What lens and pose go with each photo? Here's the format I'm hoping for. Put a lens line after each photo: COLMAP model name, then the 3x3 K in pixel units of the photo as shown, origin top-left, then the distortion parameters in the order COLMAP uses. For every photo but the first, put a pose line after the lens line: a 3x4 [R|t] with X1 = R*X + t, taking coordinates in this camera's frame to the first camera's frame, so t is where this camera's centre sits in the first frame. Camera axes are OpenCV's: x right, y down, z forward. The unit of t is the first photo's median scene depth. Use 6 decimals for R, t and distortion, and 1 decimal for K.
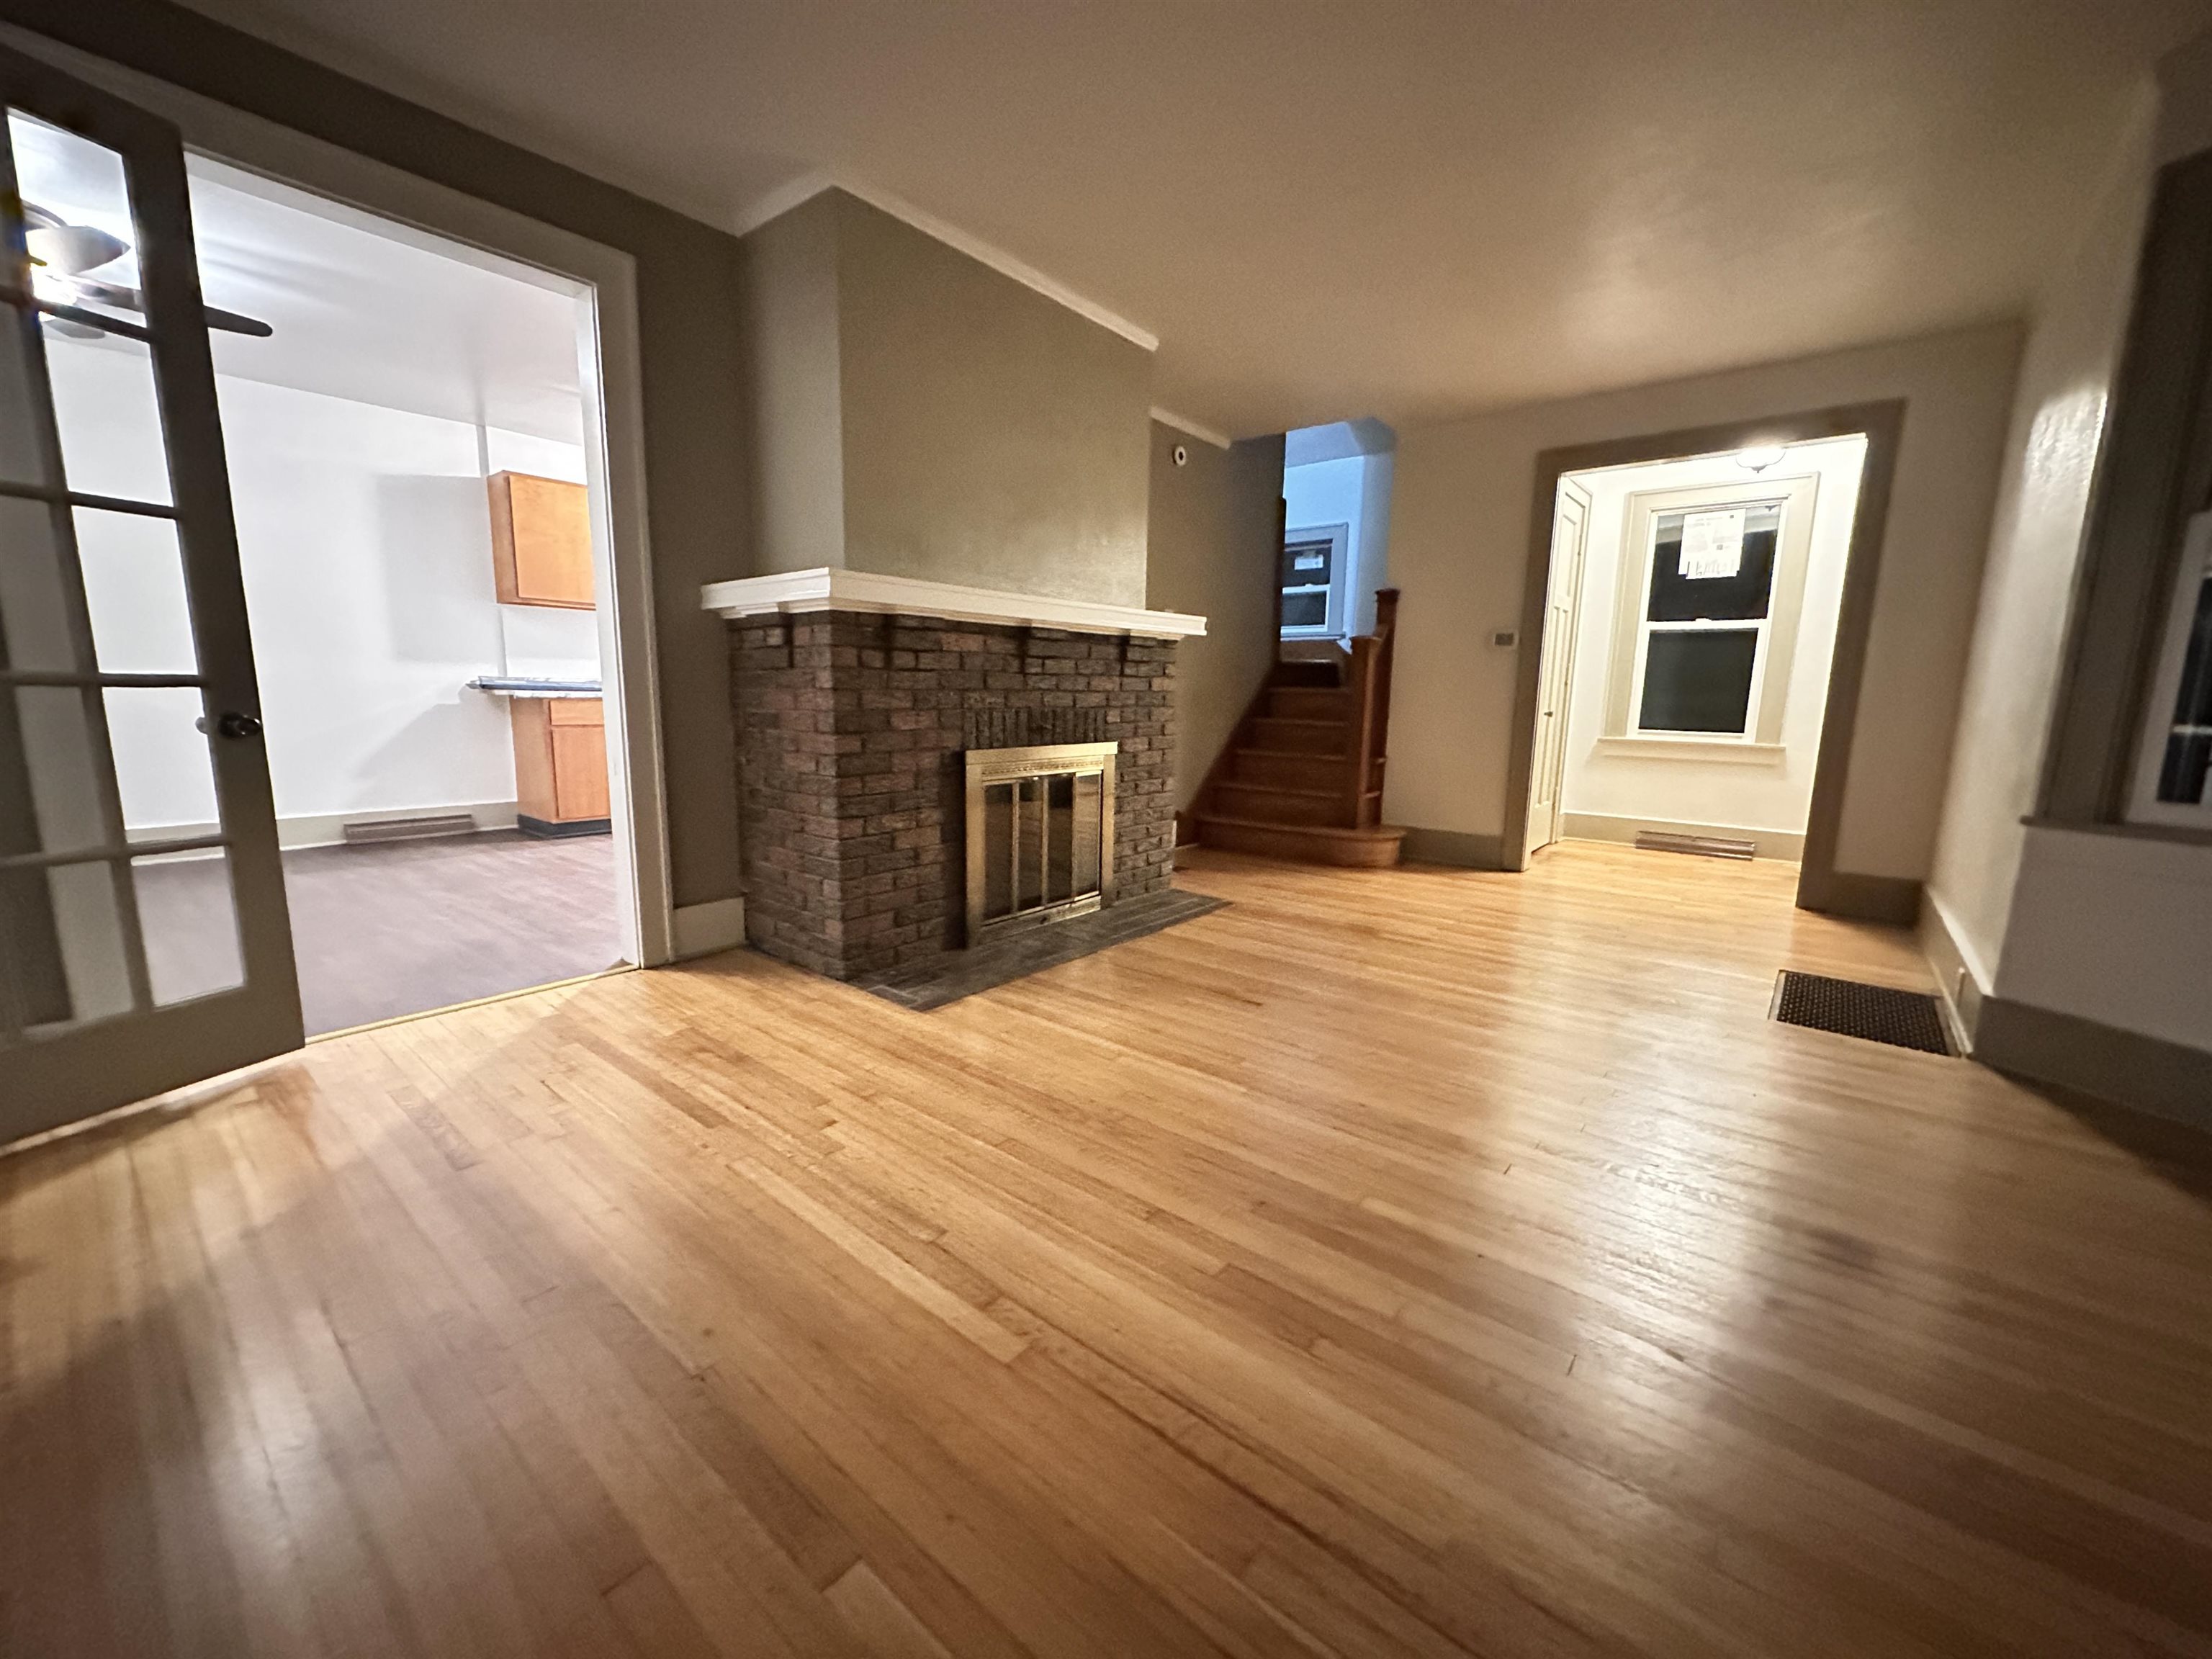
lens RADIAL K [[880.6, 0, 1101.3], [0, 880.6, 827.1], [0, 0, 1]] dist [0.002690, -0.000080]
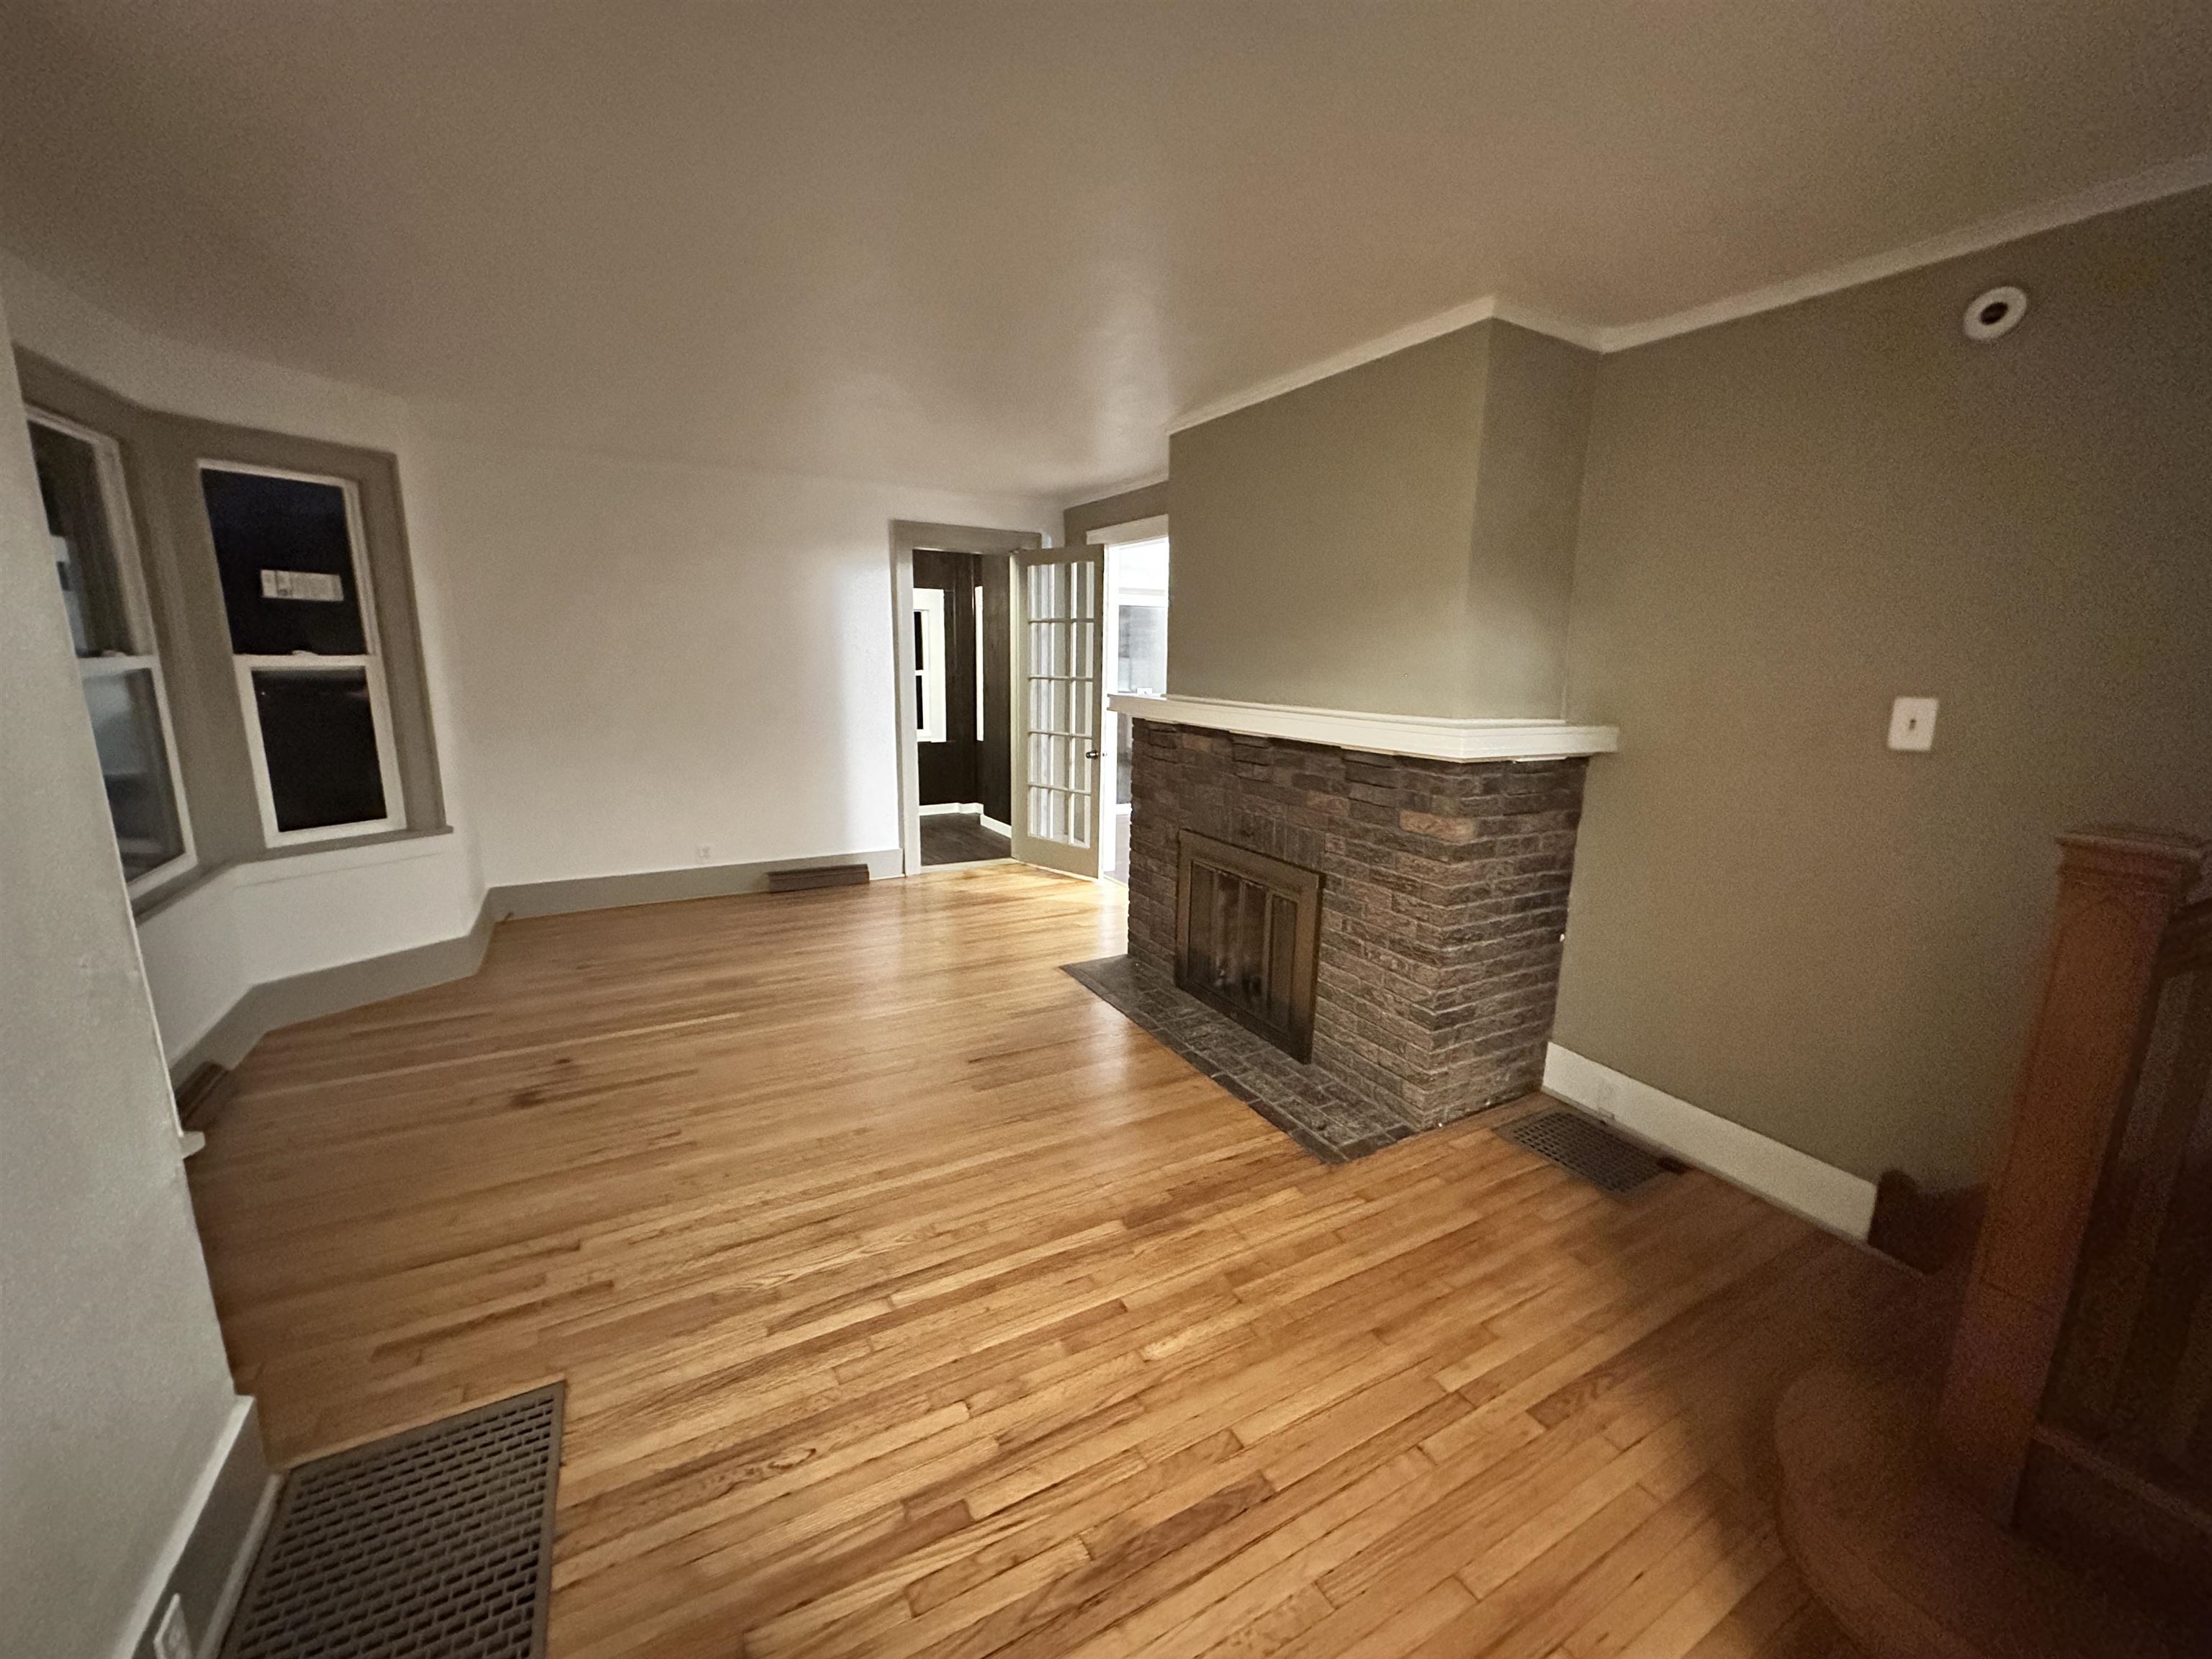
lens RADIAL K [[880.6, 0, 1105.6], [0, 880.6, 833.4], [0, 0, 1]] dist [0.002690, -0.000080]
pose [[-0.369273, 0.164509, -0.914644, 1.126280], [-0.170557, 0.955493, 0.240715, -0.400210], [0.913536, 0.244889, -0.324779, 1.457130]]
